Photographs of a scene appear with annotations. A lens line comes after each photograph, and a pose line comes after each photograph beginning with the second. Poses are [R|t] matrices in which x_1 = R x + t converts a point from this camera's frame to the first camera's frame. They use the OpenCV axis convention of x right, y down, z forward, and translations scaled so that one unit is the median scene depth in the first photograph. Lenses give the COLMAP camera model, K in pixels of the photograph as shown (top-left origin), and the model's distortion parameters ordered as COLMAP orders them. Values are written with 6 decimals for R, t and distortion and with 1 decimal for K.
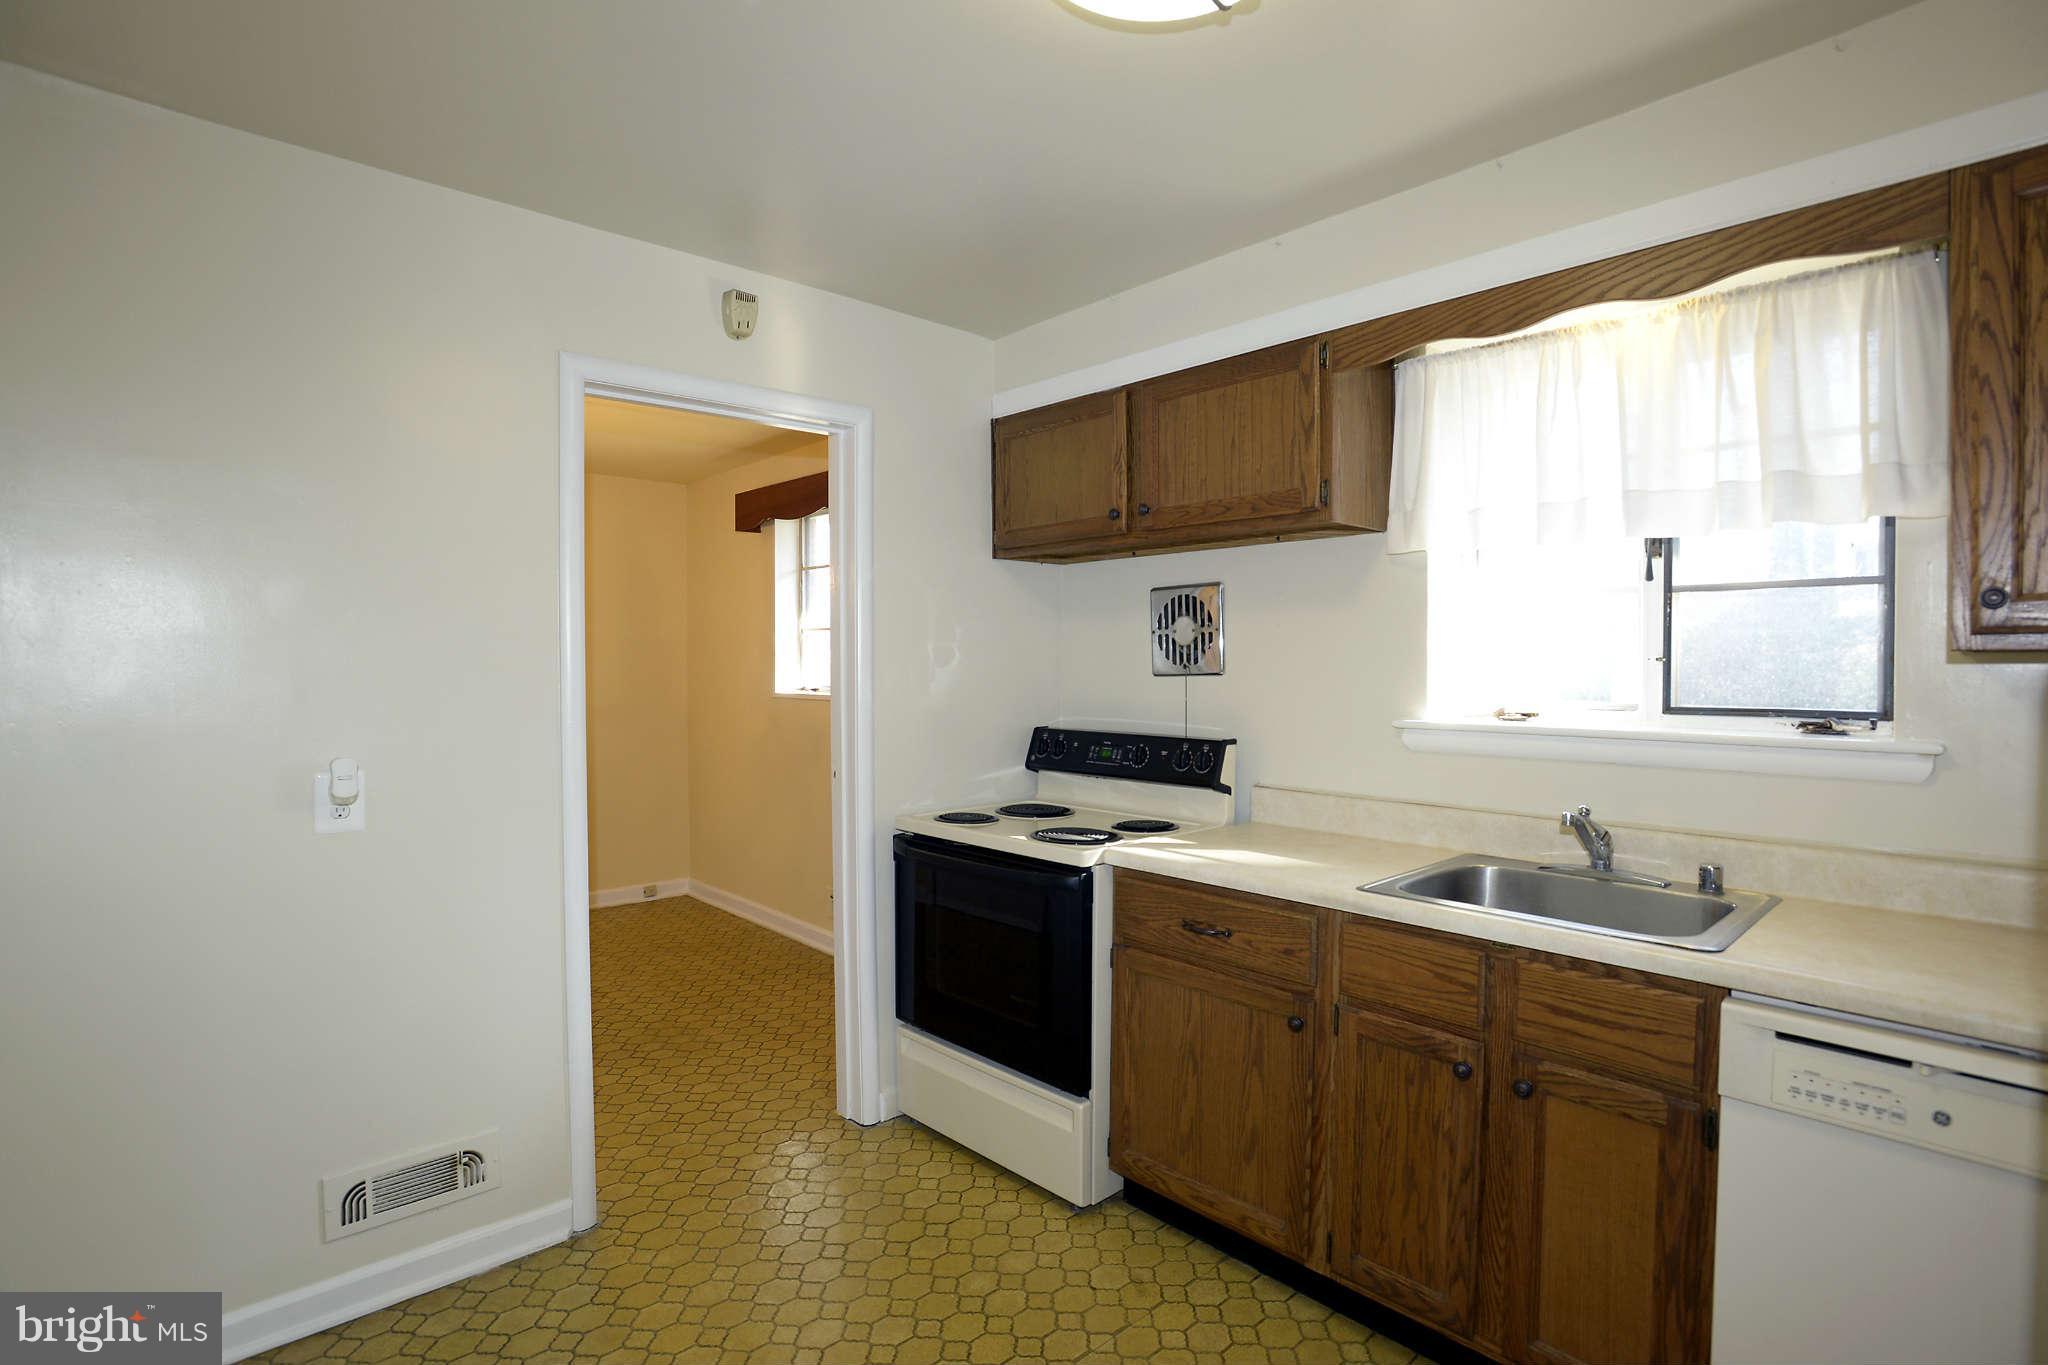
lens RADIAL K [[995.8, 0, 1013.8], [0, 995.8, 688.0], [0, 0, 1]] dist [-0.045480, 0.004582]
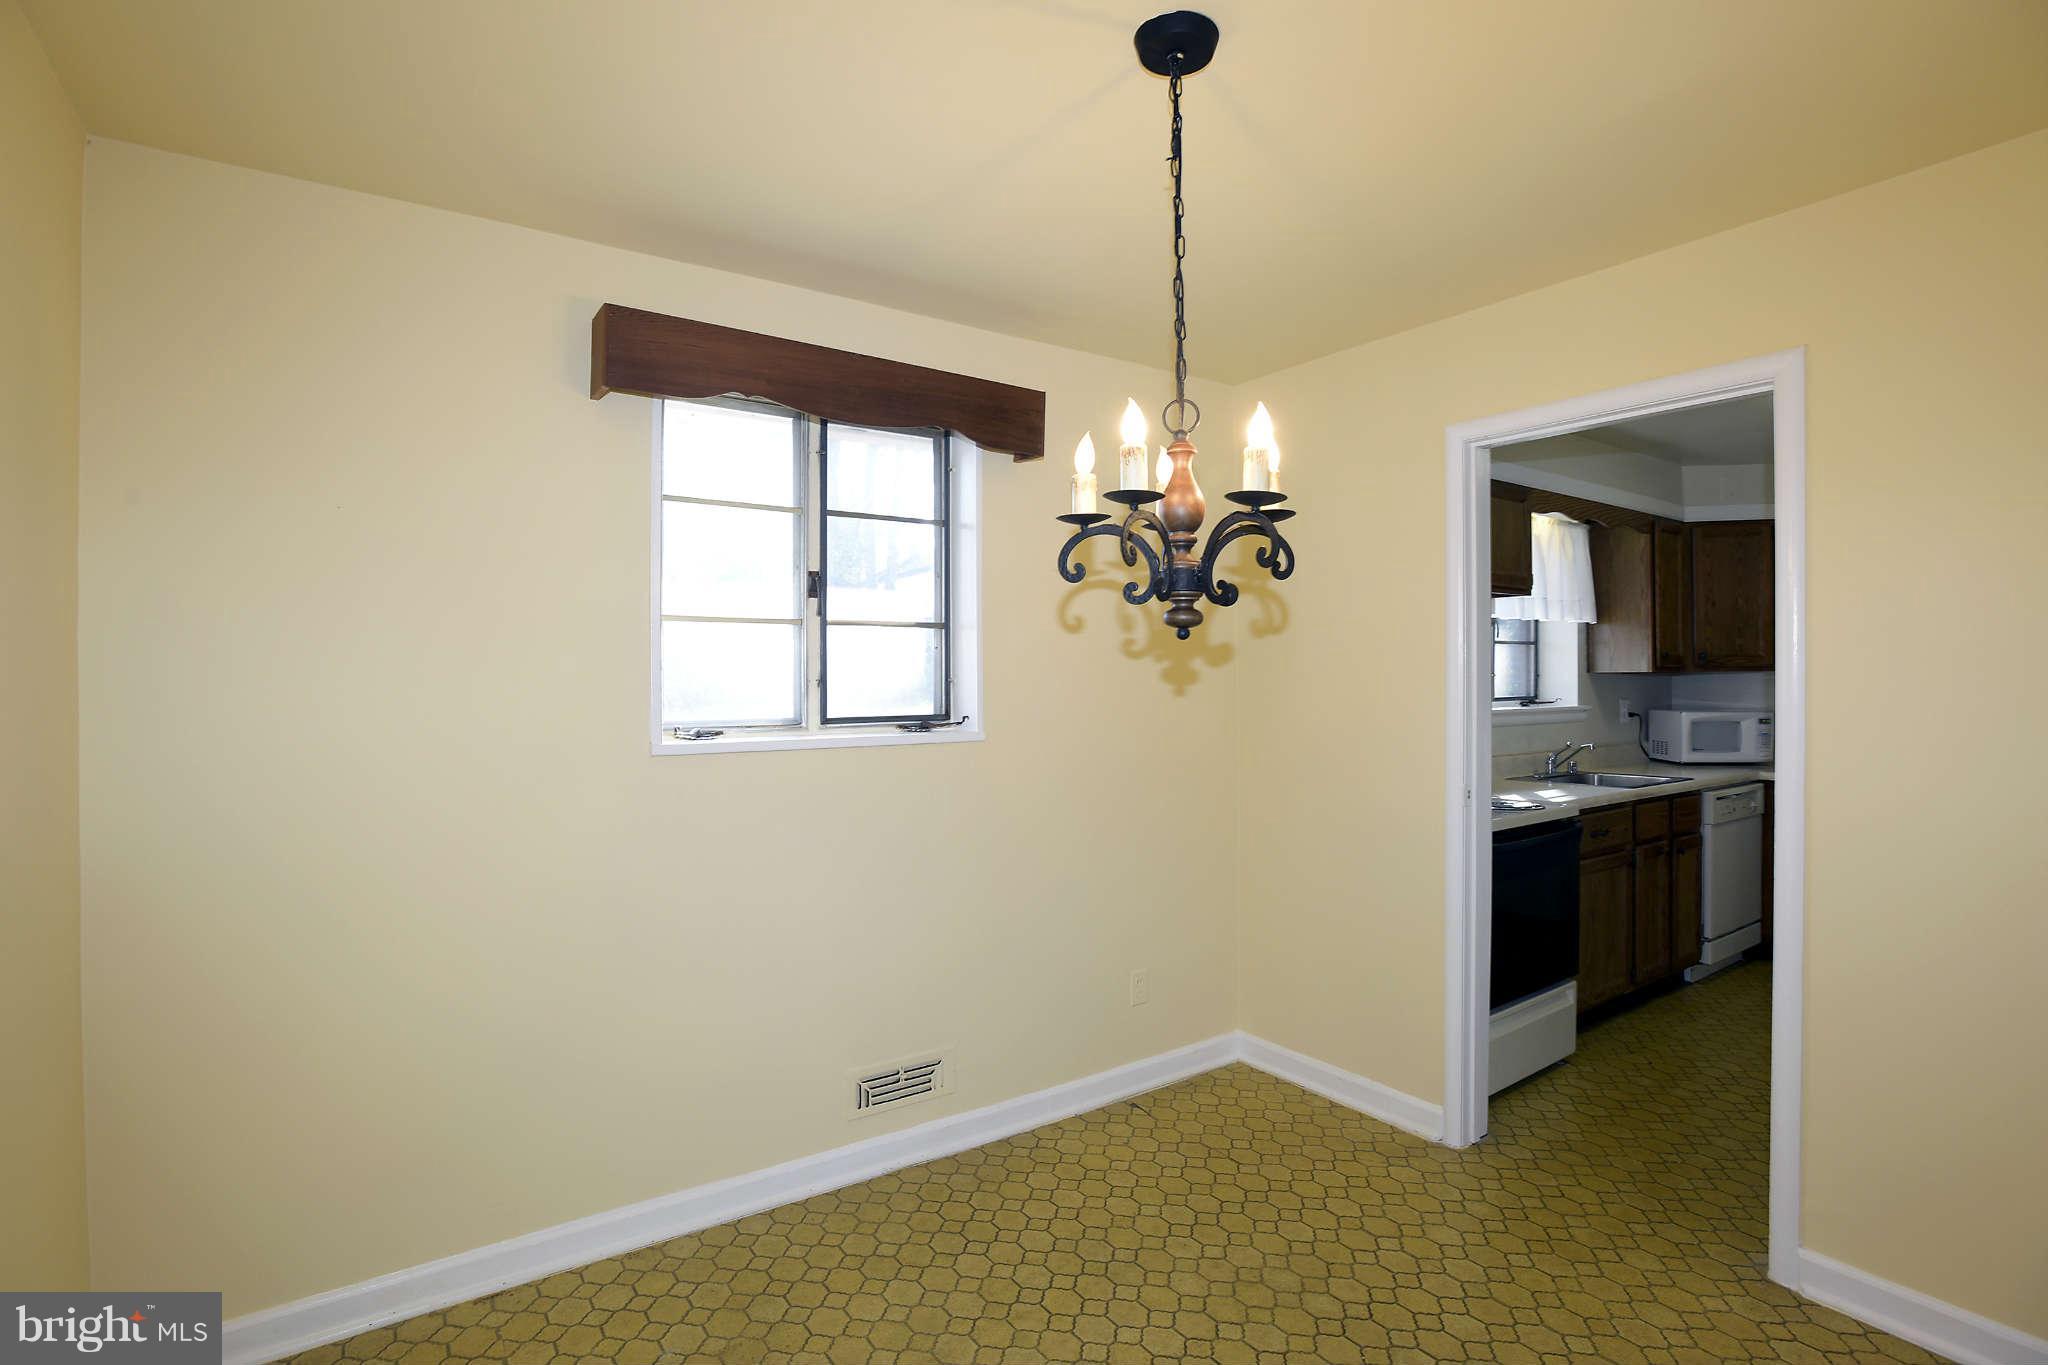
lens RADIAL K [[995.8, 0, 1026.7], [0, 995.8, 686.8], [0, 0, 1]] dist [-0.045480, 0.004582]
pose [[0.123741, -0.006791, 0.992291, -1.649190], [0.033316, 0.999441, 0.002685, -0.046846], [-0.991755, 0.032727, 0.123899, 1.818441]]
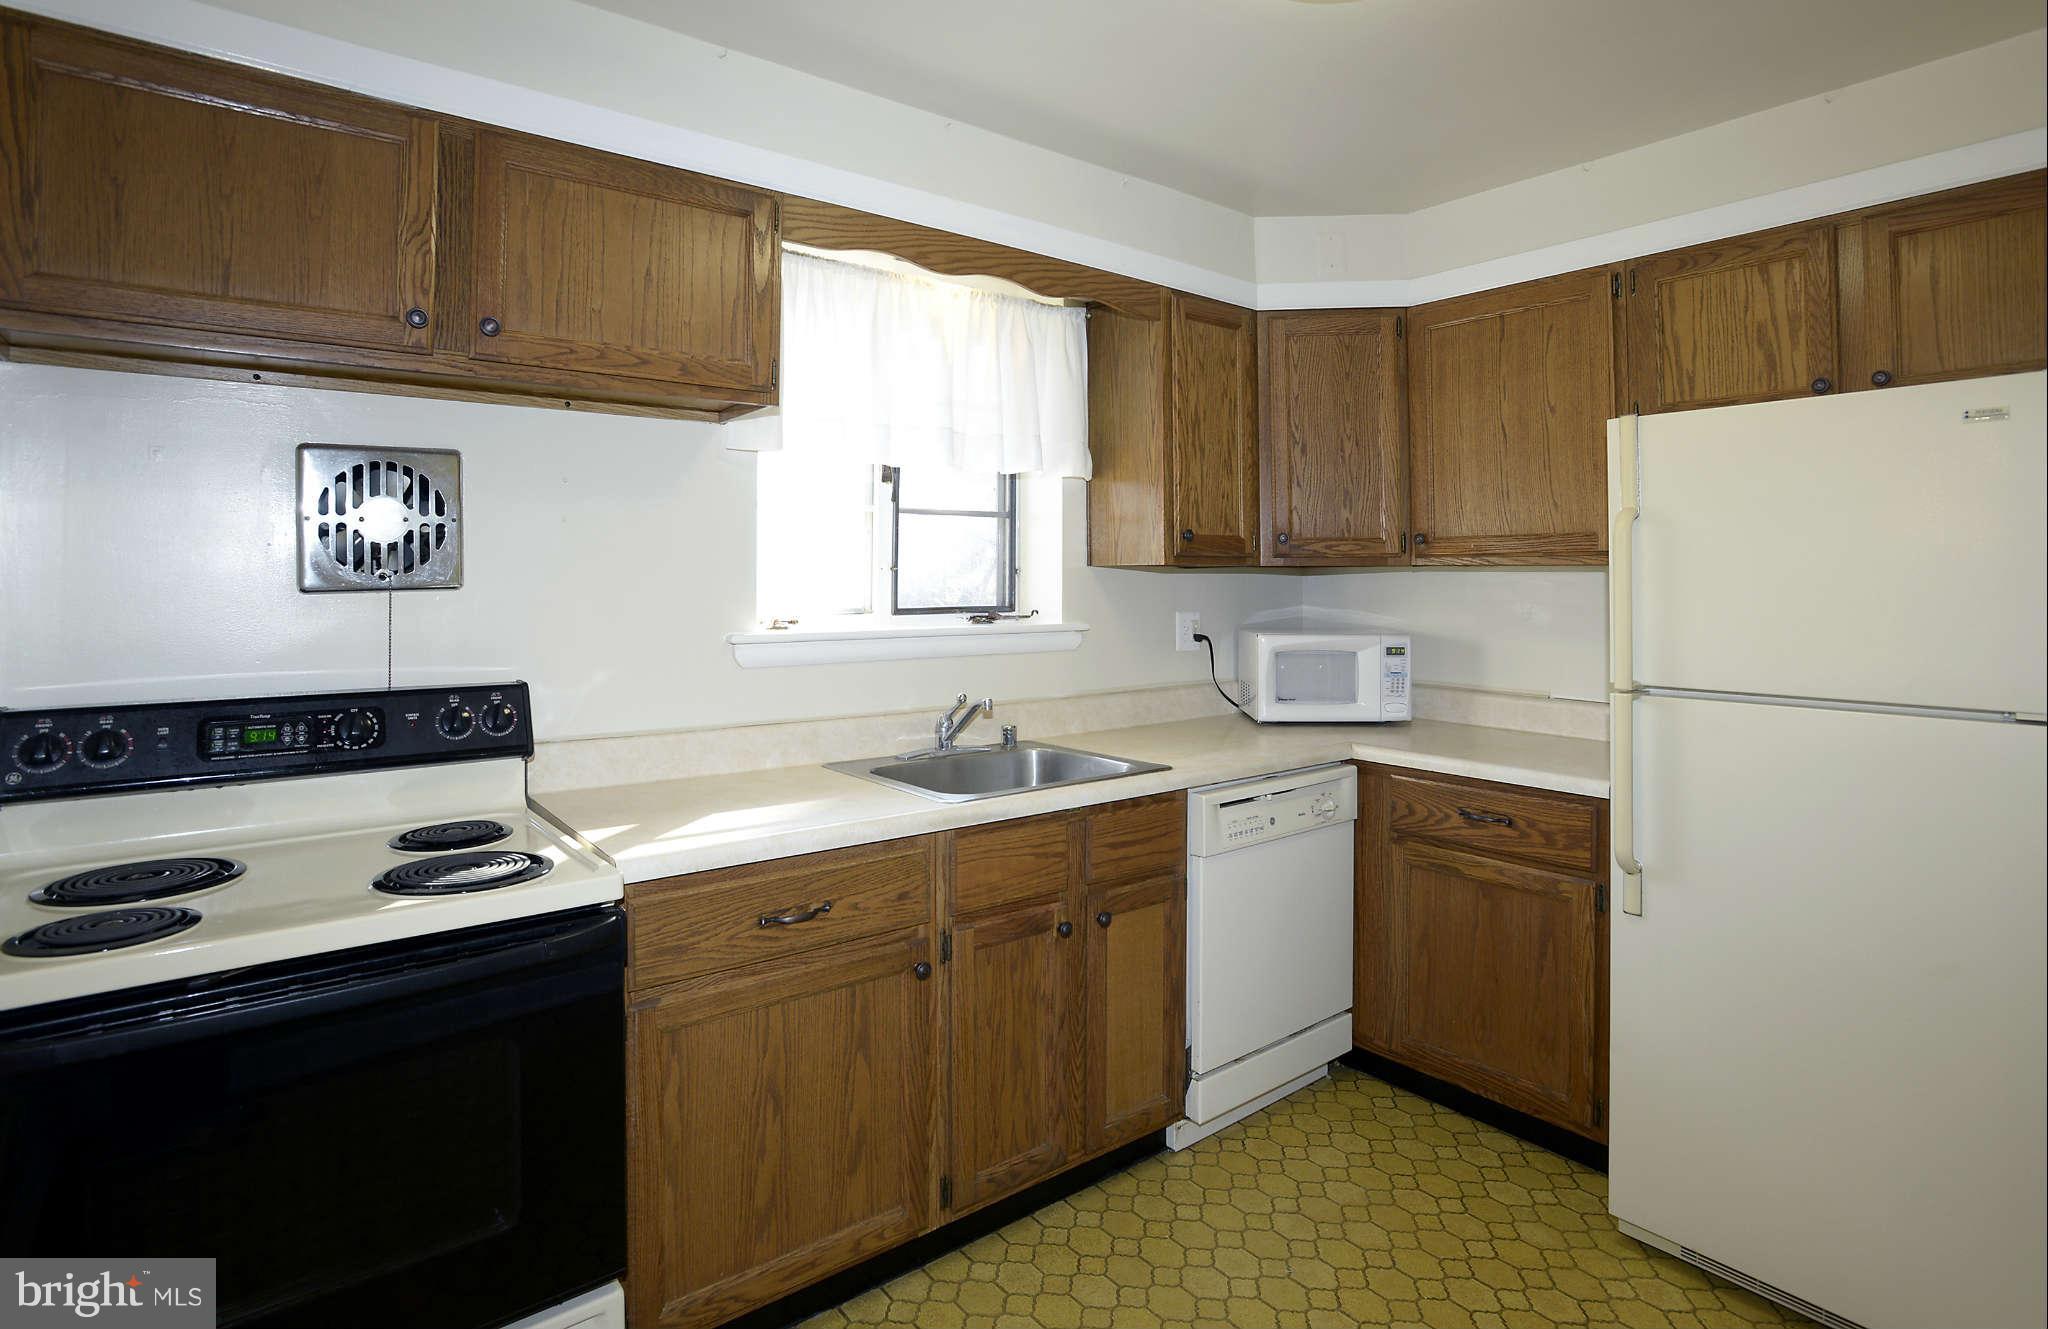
lens RADIAL K [[1055.7, 0, 1045.2], [0, 1055.7, 555.6], [0, 0, 1]] dist [-0.043354, 0.004517]
pose [[0.053998, 0.016481, 0.998405, -0.640339], [0.022667, 0.999586, -0.017727, -0.019448], [-0.998284, 0.023588, 0.053603, 0.784724]]
